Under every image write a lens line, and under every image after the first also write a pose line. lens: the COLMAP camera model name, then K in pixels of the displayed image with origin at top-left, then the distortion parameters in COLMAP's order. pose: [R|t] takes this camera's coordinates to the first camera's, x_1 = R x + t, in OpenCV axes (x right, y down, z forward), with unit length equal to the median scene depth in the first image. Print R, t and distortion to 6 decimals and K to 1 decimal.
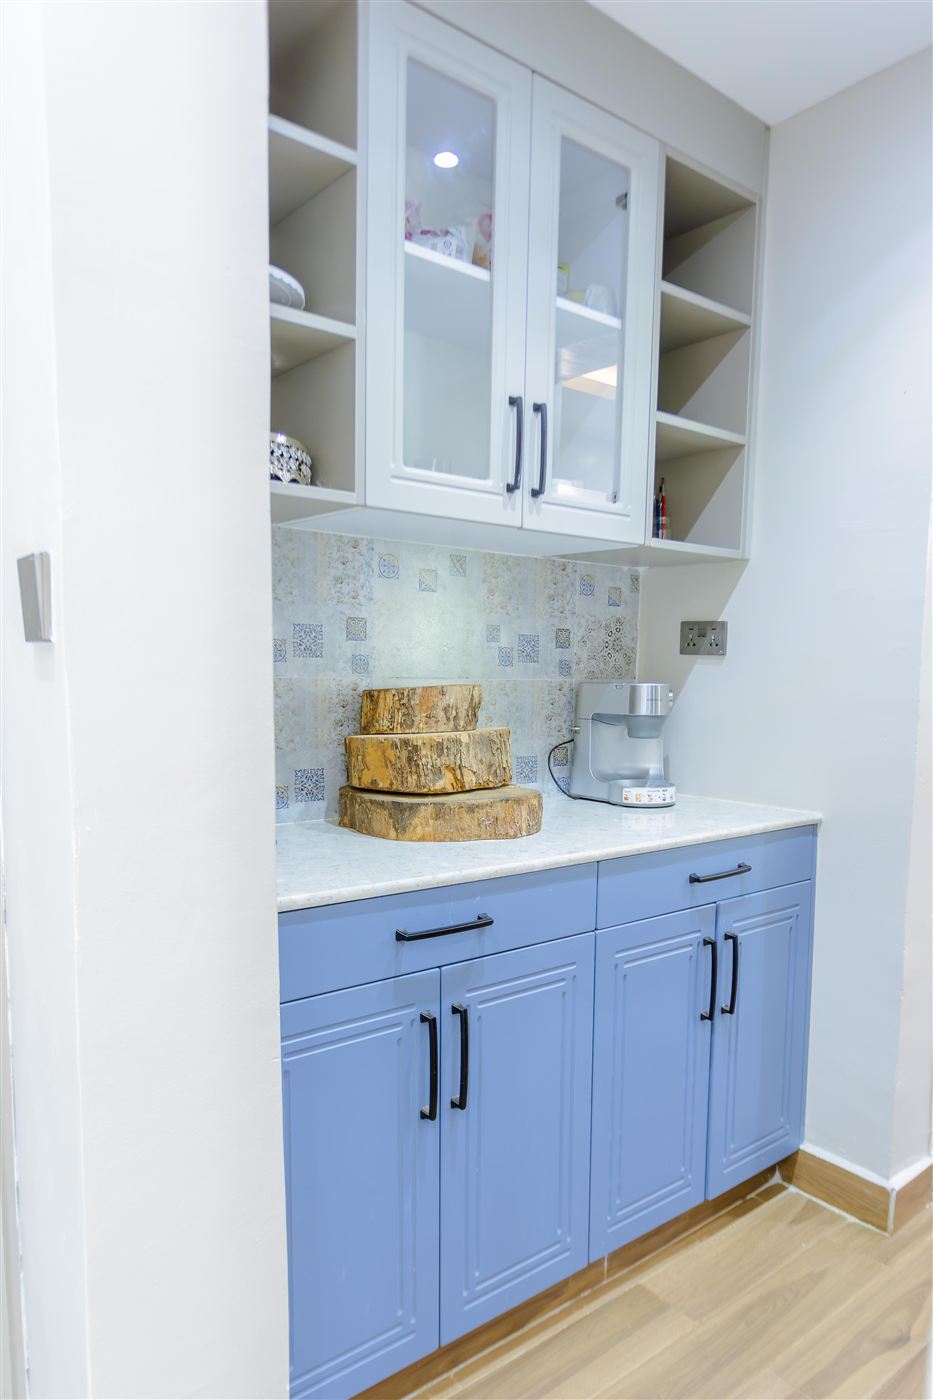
lens RADIAL K [[943.0, 0, 466.9], [0, 943.0, 769.0], [0, 0, 1]] dist [-0.006956, 0.000004]
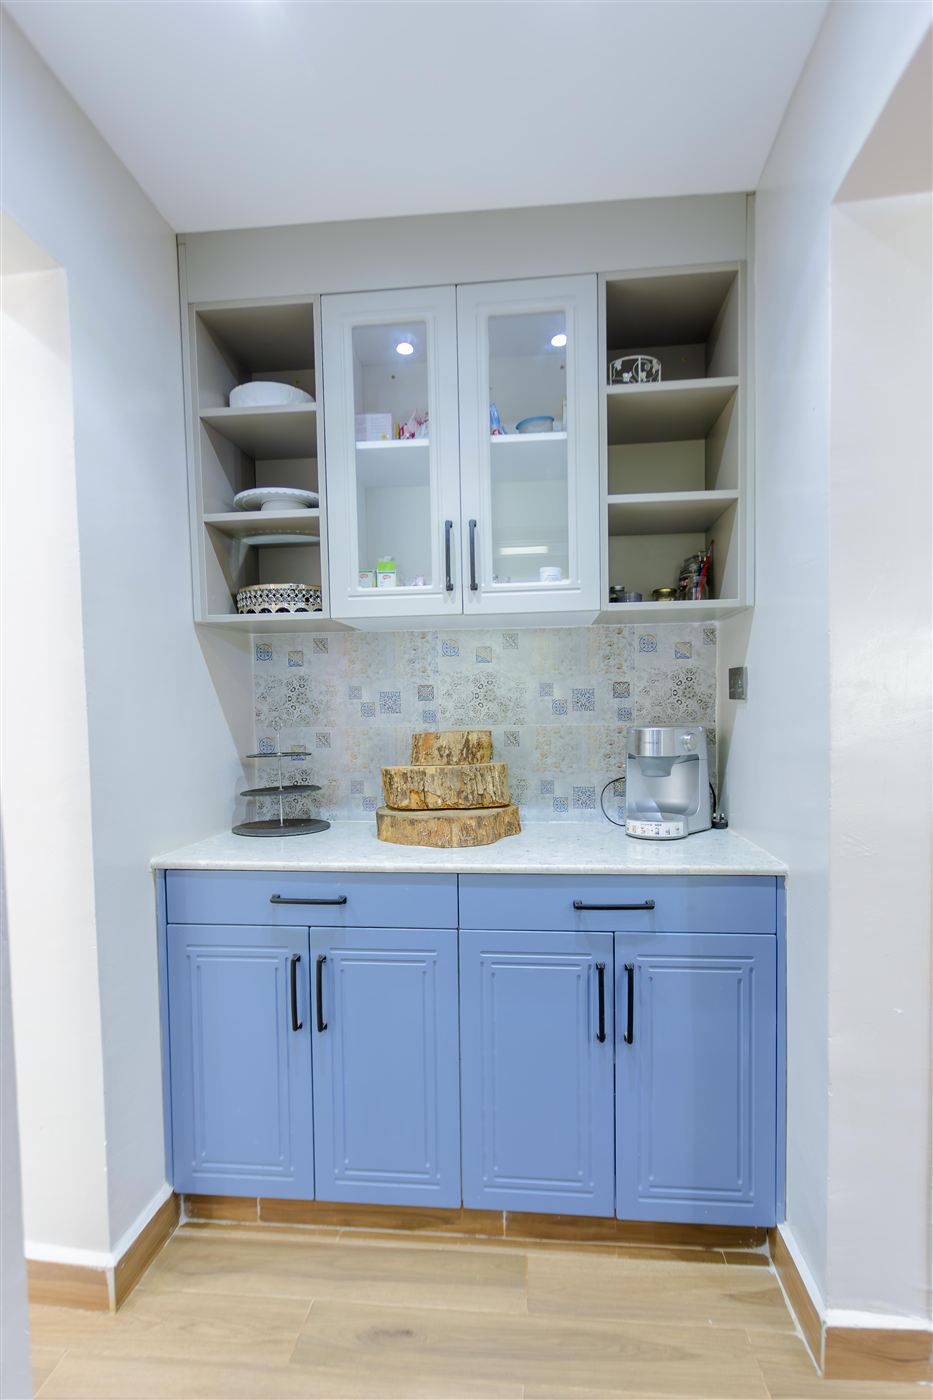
lens RADIAL K [[665.7, 0, 469.4], [0, 665.7, 735.4], [0, 0, 1]] dist [0.001118, 0.000563]
pose [[0.709558, 0.003679, -0.704637, 0.687990], [-0.049469, 0.997779, -0.044605, -0.041351], [0.702908, 0.066507, 0.708164, 0.331715]]
